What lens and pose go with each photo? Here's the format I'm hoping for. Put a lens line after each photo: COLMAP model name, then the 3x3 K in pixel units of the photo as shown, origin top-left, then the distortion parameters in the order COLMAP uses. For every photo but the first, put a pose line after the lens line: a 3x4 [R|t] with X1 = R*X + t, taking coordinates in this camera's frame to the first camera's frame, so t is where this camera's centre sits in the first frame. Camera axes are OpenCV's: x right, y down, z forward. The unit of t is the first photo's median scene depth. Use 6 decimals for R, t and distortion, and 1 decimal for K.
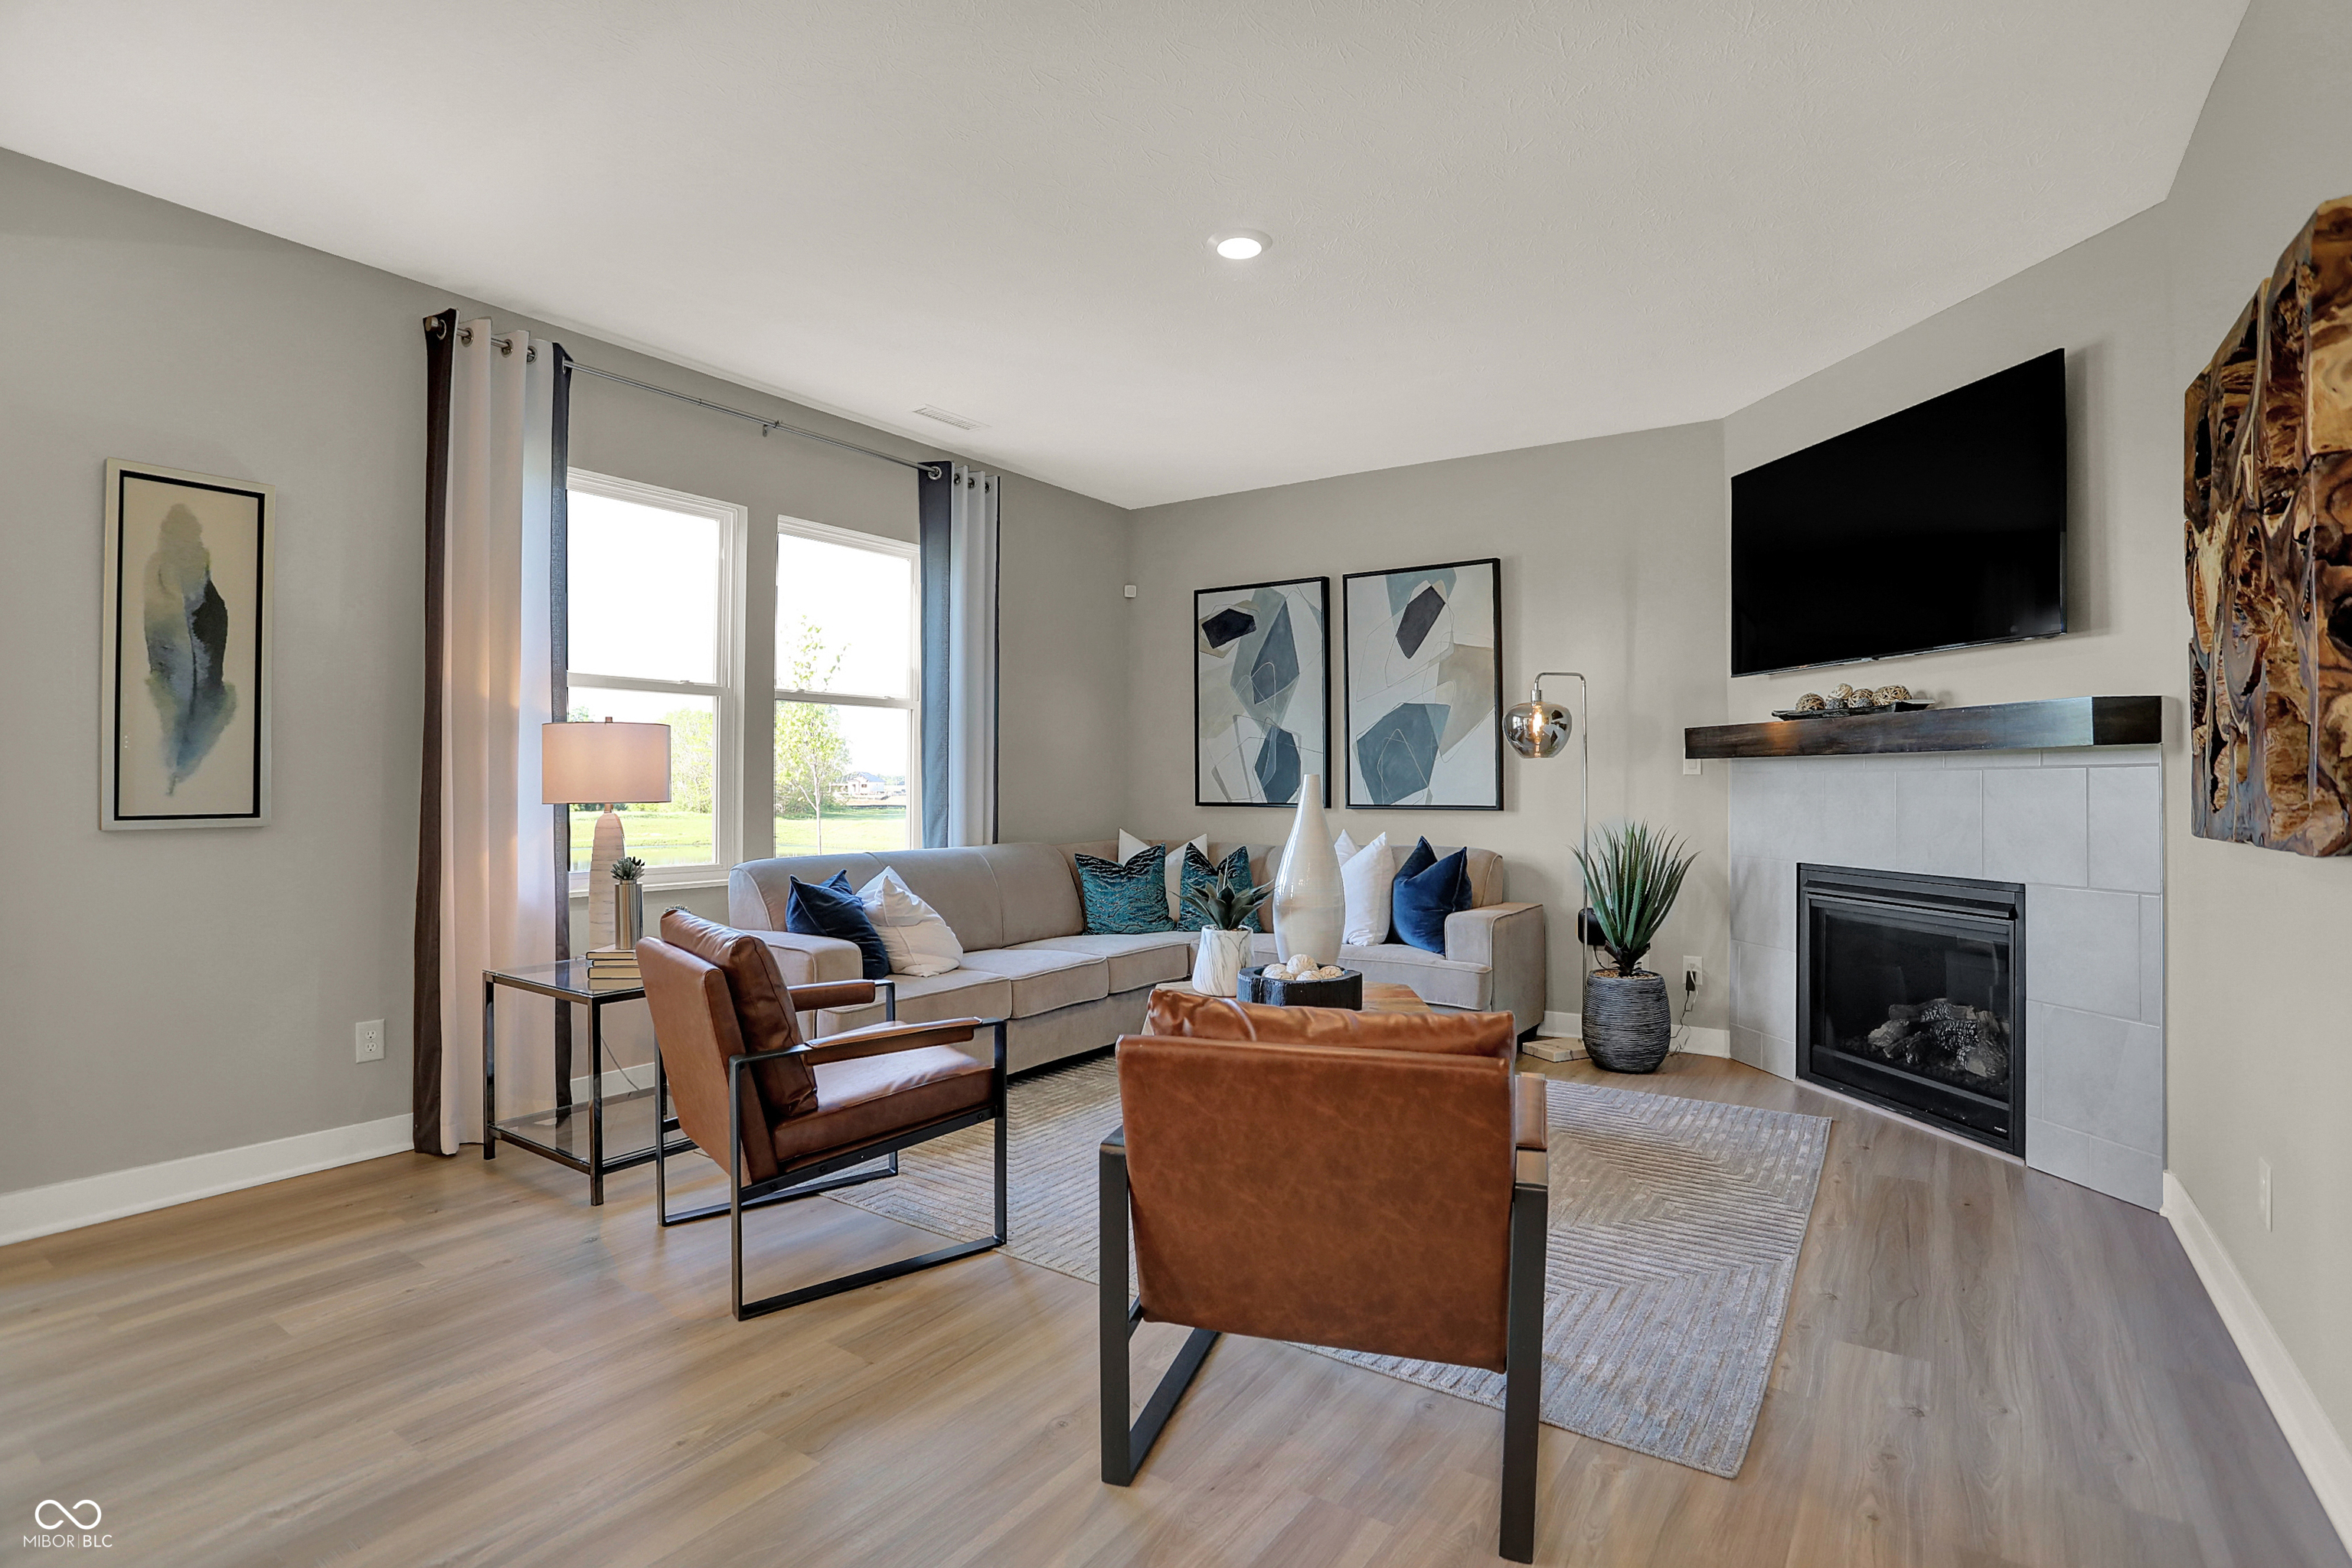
lens RADIAL K [[1130.5, 0, 1184.0], [0, 1130.5, 773.1], [0, 0, 1]] dist [-0.079352, 0.036545]
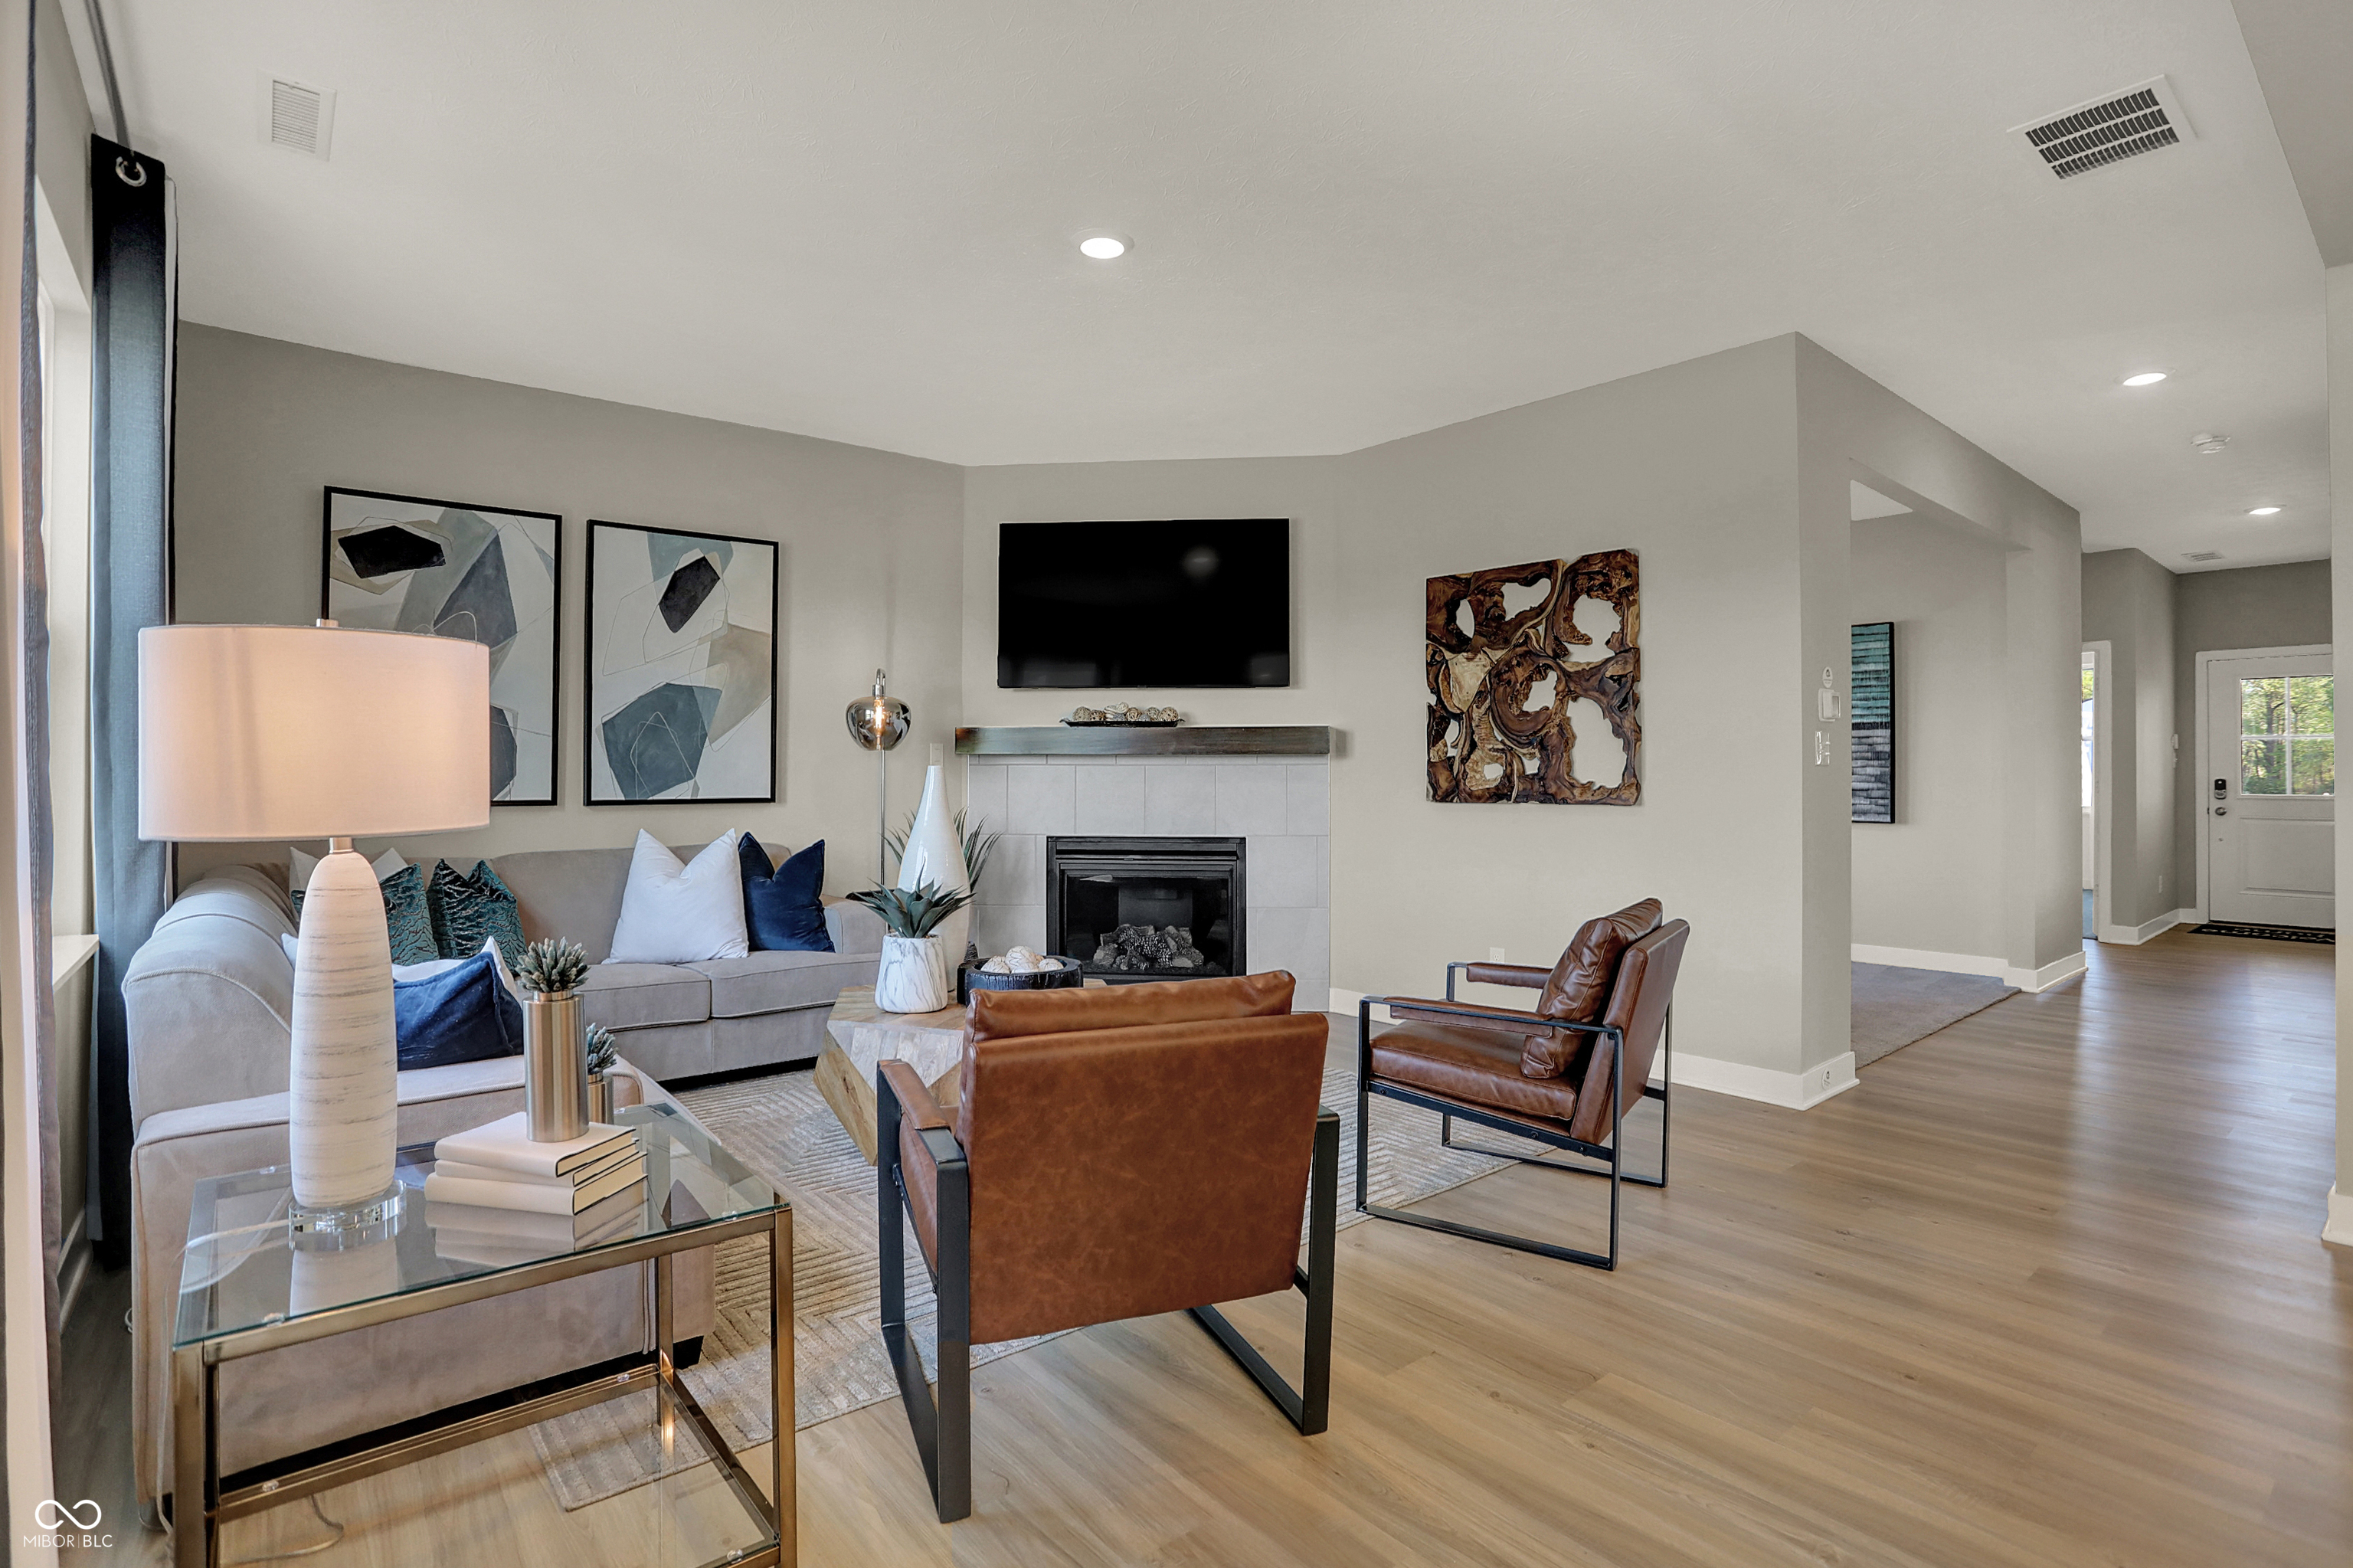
lens RADIAL K [[1131.0, 0, 1184.5], [0, 1131.0, 773.1], [0, 0, 1]] dist [-0.079352, 0.036545]
pose [[0.290378, -0.001028, 0.956912, -0.521602], [-0.010176, 0.999940, 0.004162, 0.000265], [-0.956858, -0.010946, 0.290350, 0.366817]]
